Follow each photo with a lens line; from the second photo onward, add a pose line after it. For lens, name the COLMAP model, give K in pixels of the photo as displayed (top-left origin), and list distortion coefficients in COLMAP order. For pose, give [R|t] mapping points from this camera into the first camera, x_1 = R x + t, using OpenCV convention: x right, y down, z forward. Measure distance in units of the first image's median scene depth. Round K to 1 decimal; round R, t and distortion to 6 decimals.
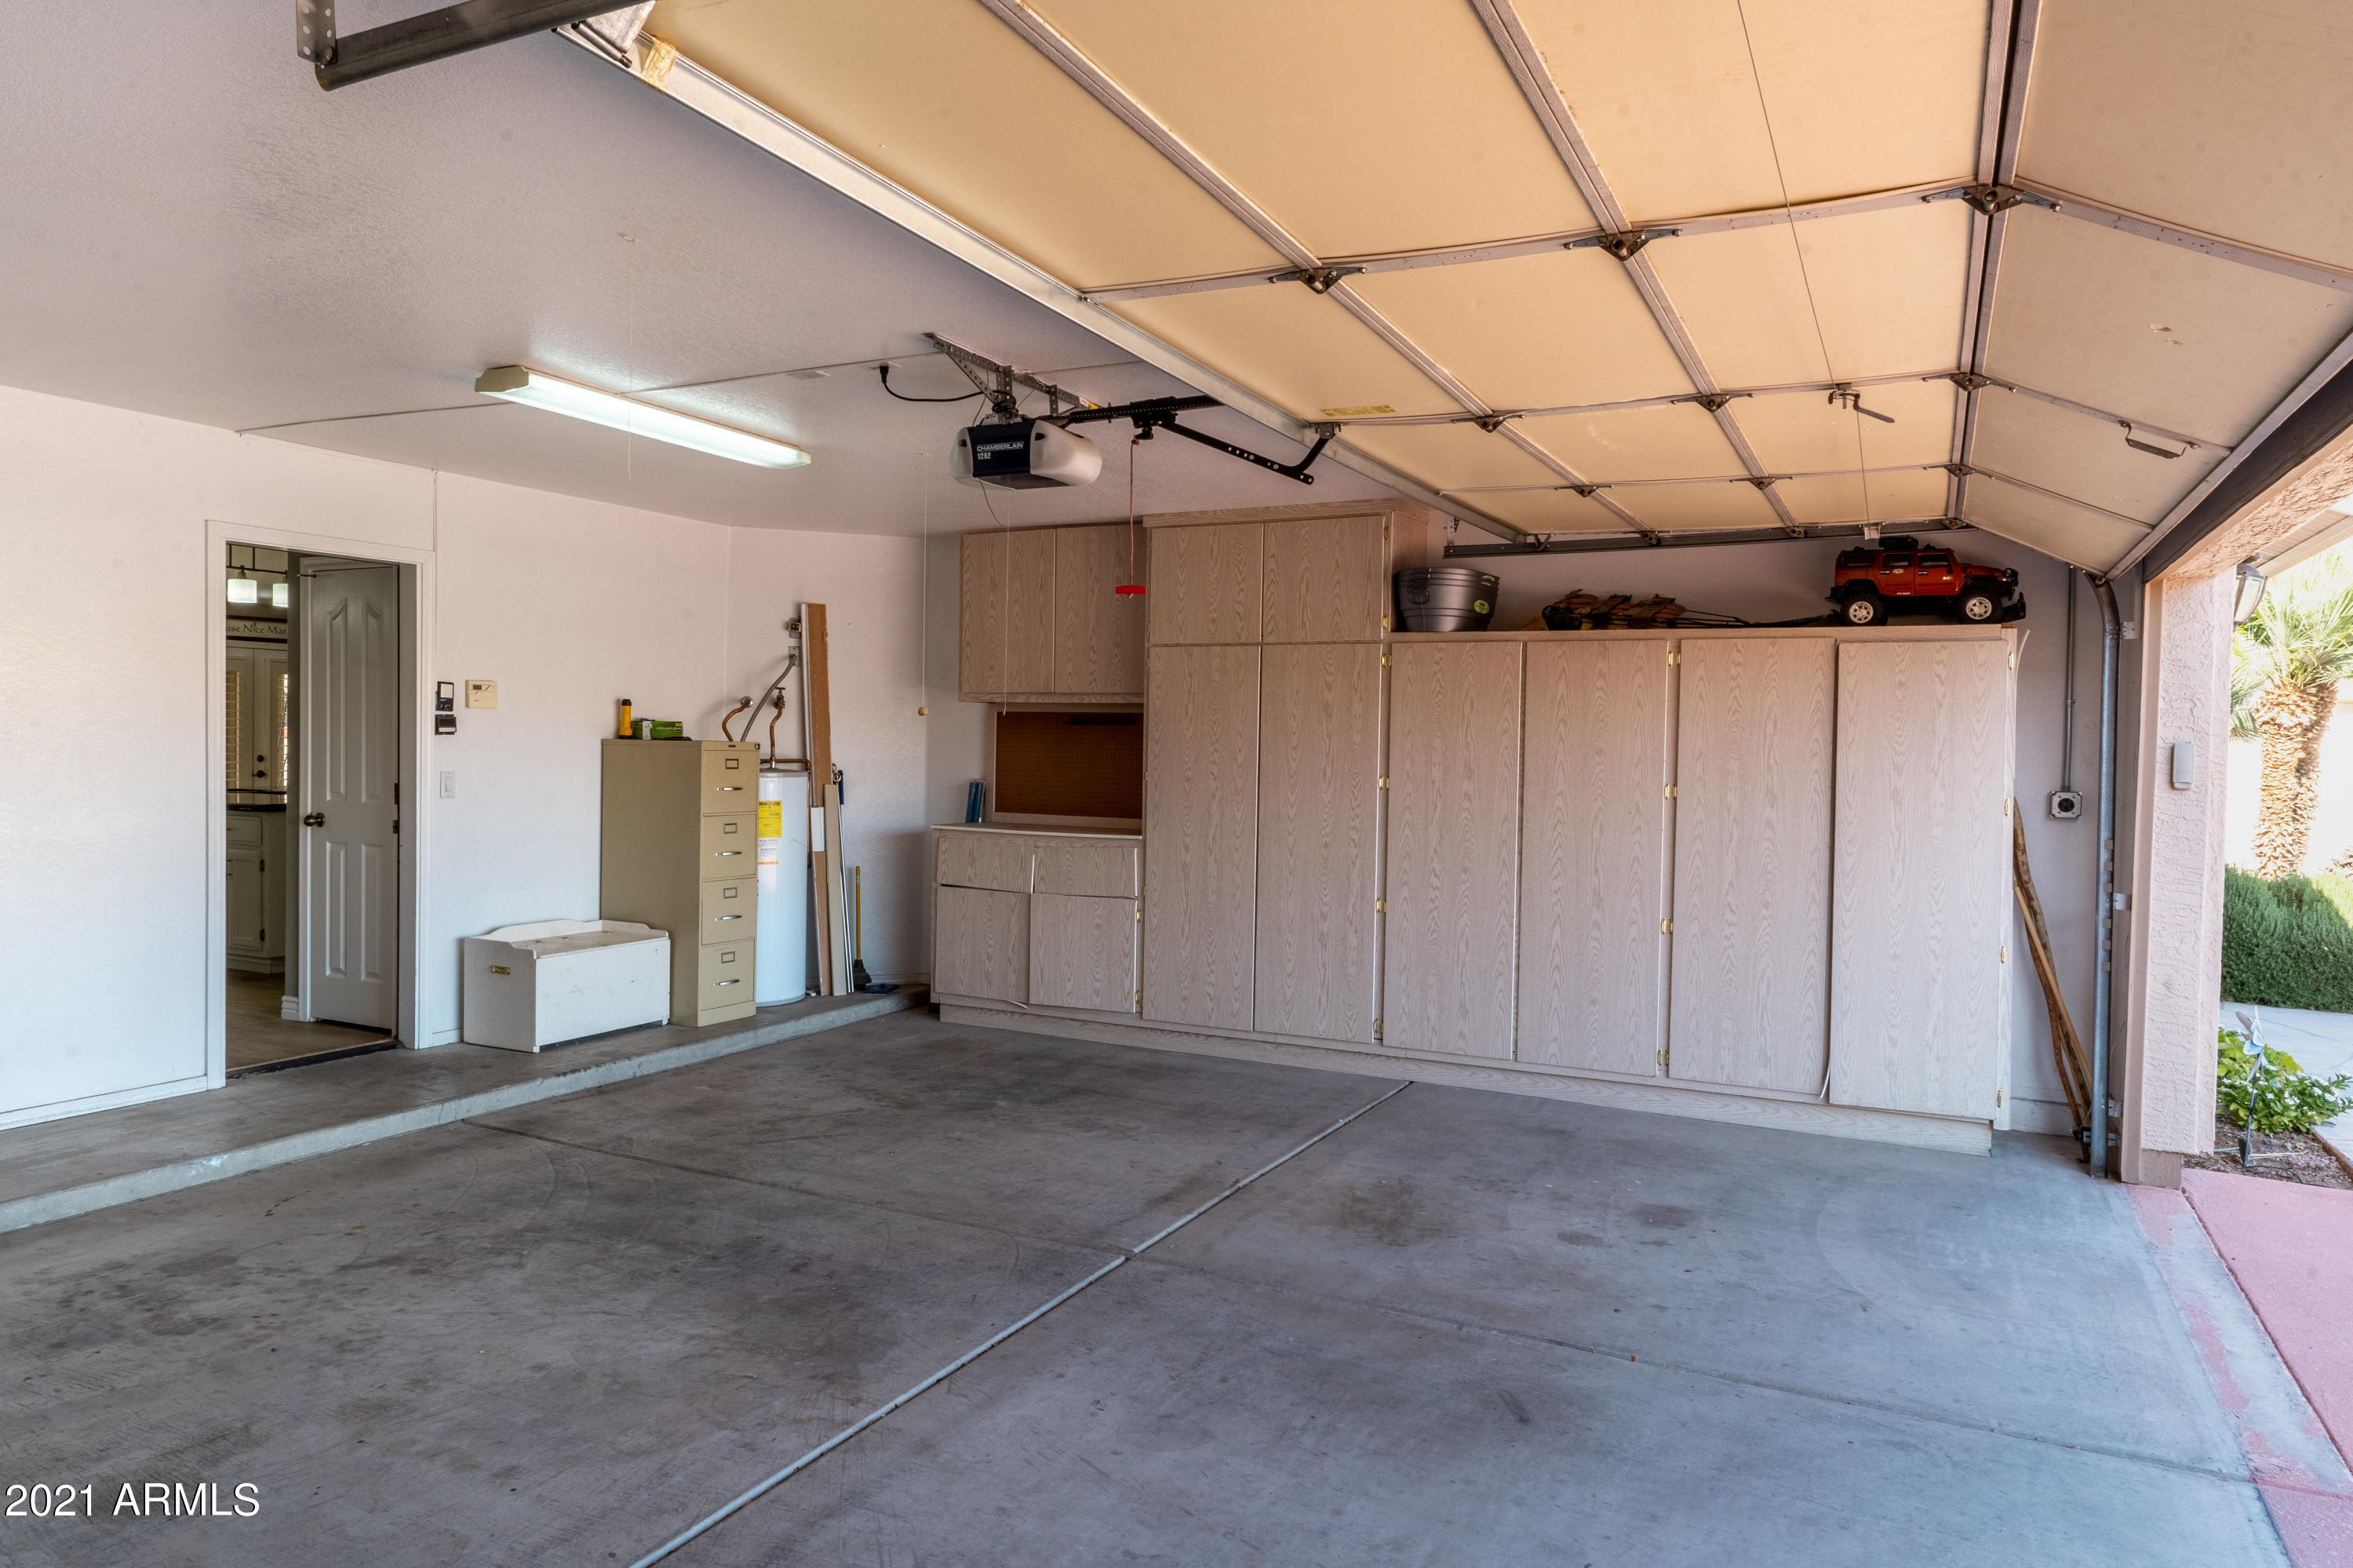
lens RADIAL K [[1465.7, 0, 1176.5], [0, 1465.7, 784.0], [0, 0, 1]] dist [0.002551, -0.000840]
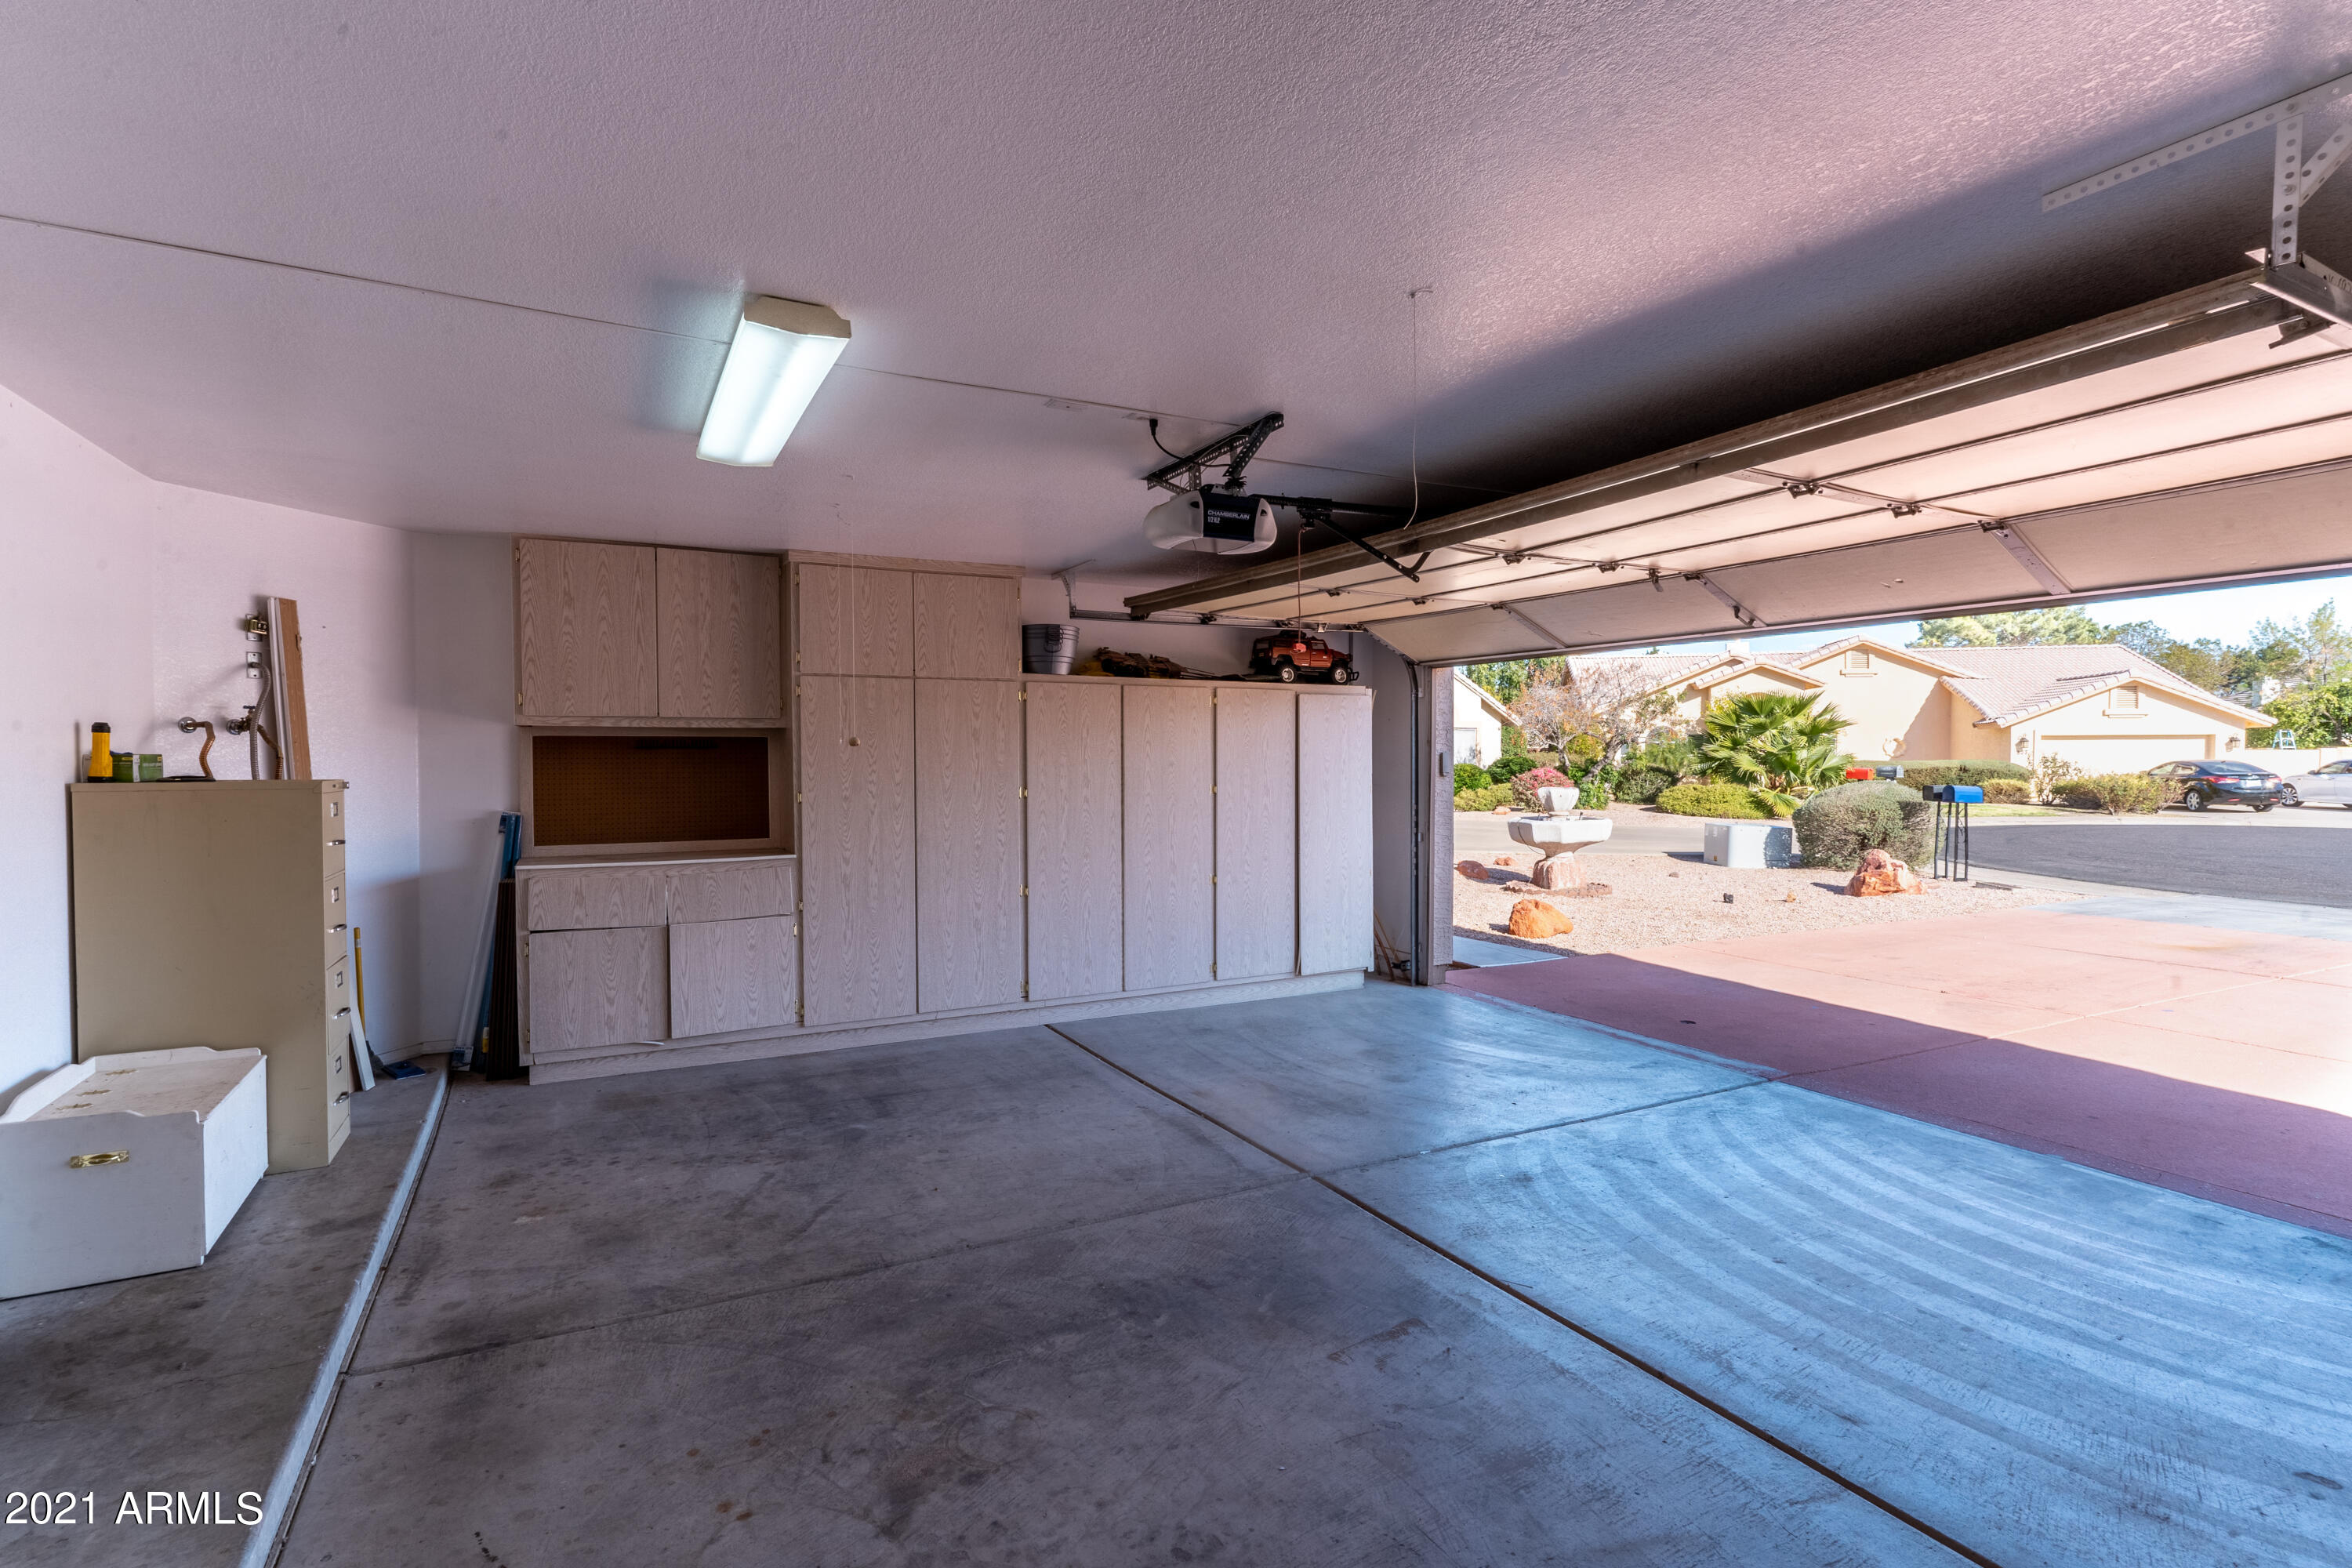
lens RADIAL K [[1112.3, 0, 1147.7], [0, 1112.3, 785.6], [0, 0, 1]] dist [0.000997, 0.000321]
pose [[0.592078, -0.042465, 0.804761, -0.569894], [0.036174, 0.999005, 0.026101, -0.028561], [-0.805068, 0.013658, 0.593025, 0.353927]]
